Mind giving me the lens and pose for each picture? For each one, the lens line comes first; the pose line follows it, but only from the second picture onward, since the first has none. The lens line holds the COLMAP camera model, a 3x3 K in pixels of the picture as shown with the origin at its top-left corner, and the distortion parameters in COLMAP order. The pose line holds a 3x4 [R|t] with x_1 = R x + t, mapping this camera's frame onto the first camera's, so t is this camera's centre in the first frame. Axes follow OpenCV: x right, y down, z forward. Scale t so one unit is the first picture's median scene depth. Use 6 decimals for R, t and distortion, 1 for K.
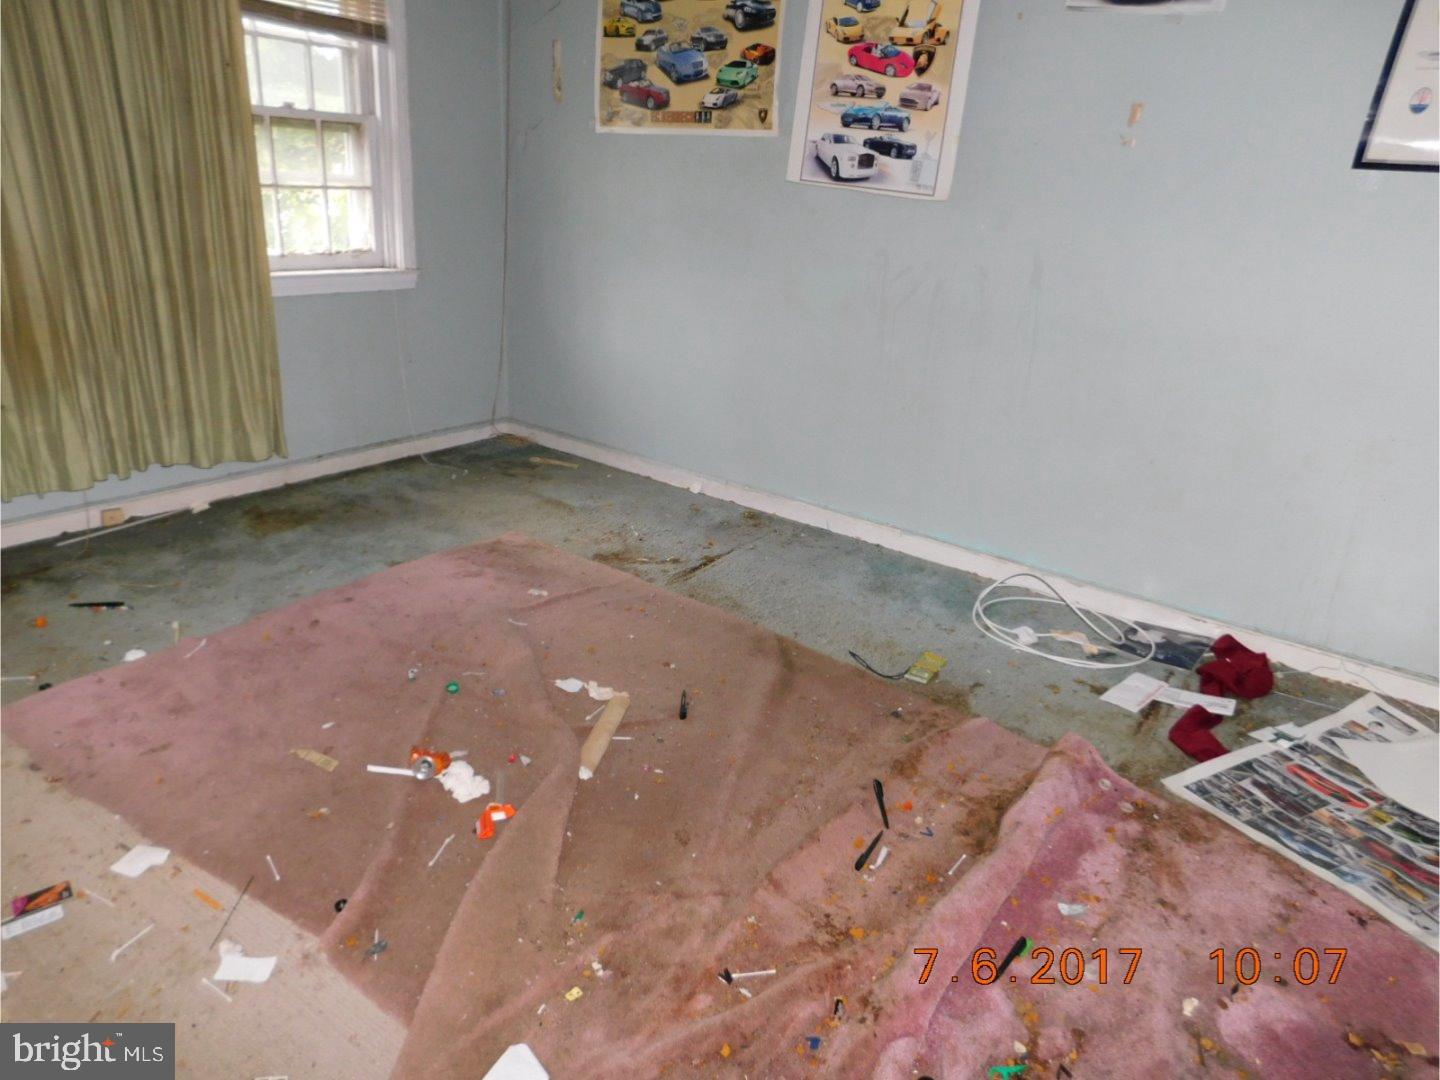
lens RADIAL K [[952.6, 0, 719.2], [0, 952.6, 536.3], [0, 0, 1]] dist [-0.063122, 0.049060]
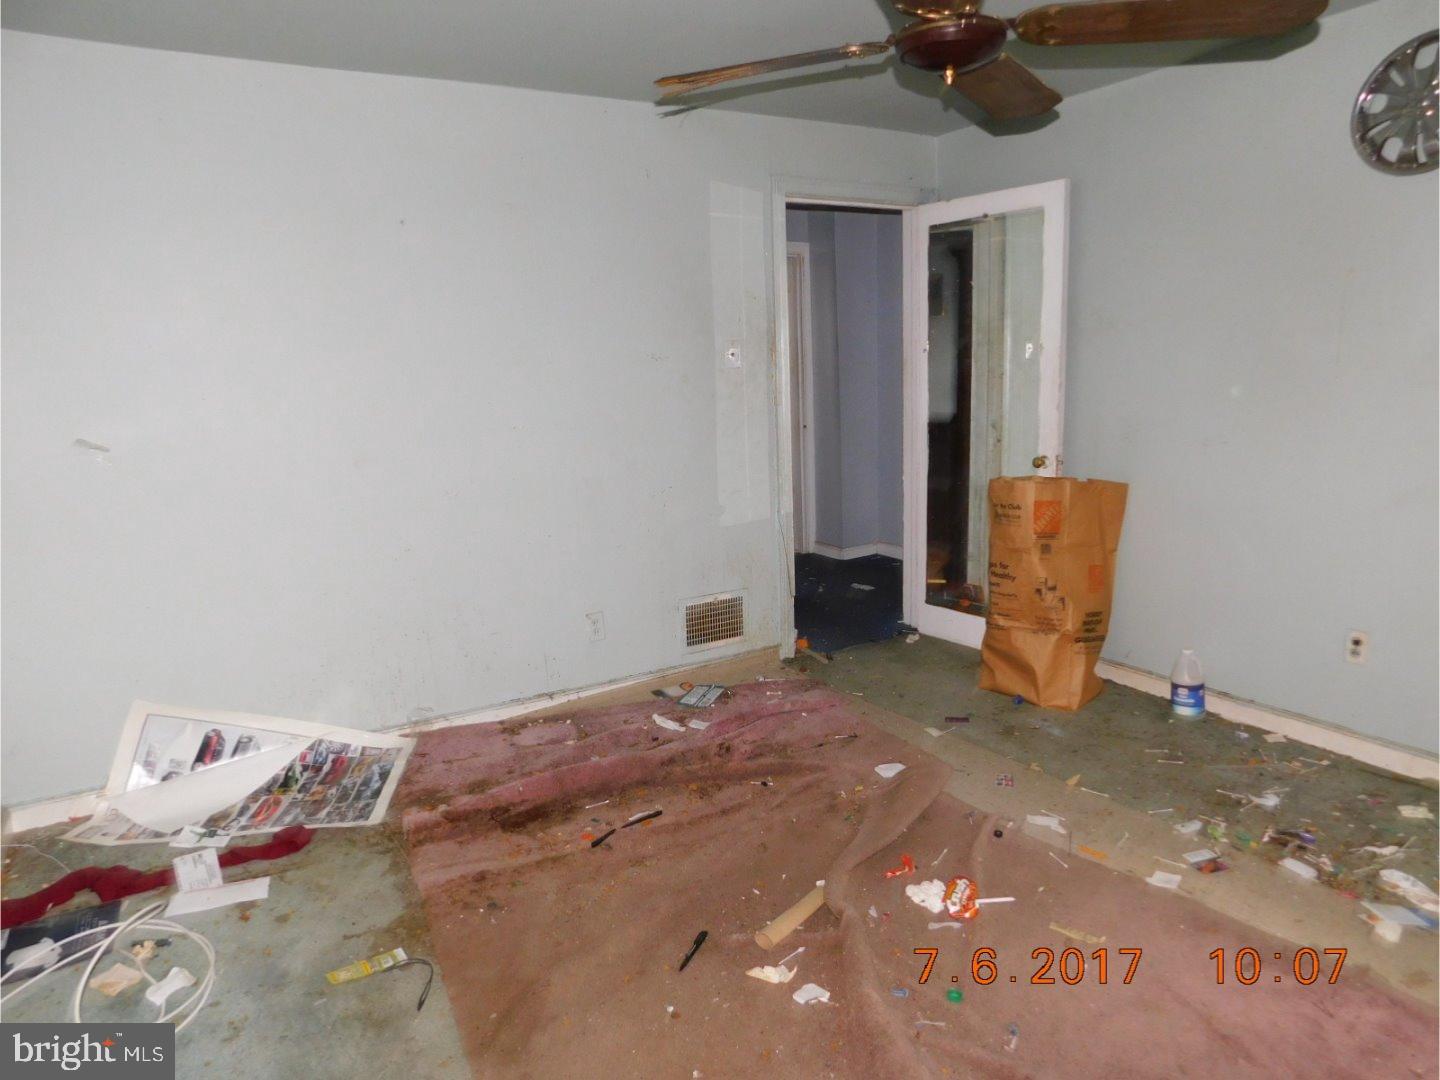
lens RADIAL K [[952.6, 0, 719.2], [0, 952.6, 536.3], [0, 0, 1]] dist [-0.063122, 0.049060]
pose [[-0.924990, -0.097873, 0.367171, -0.383078], [0.114095, 0.850142, 0.514044, -0.670301], [-0.362458, 0.517378, -0.775206, 1.626592]]
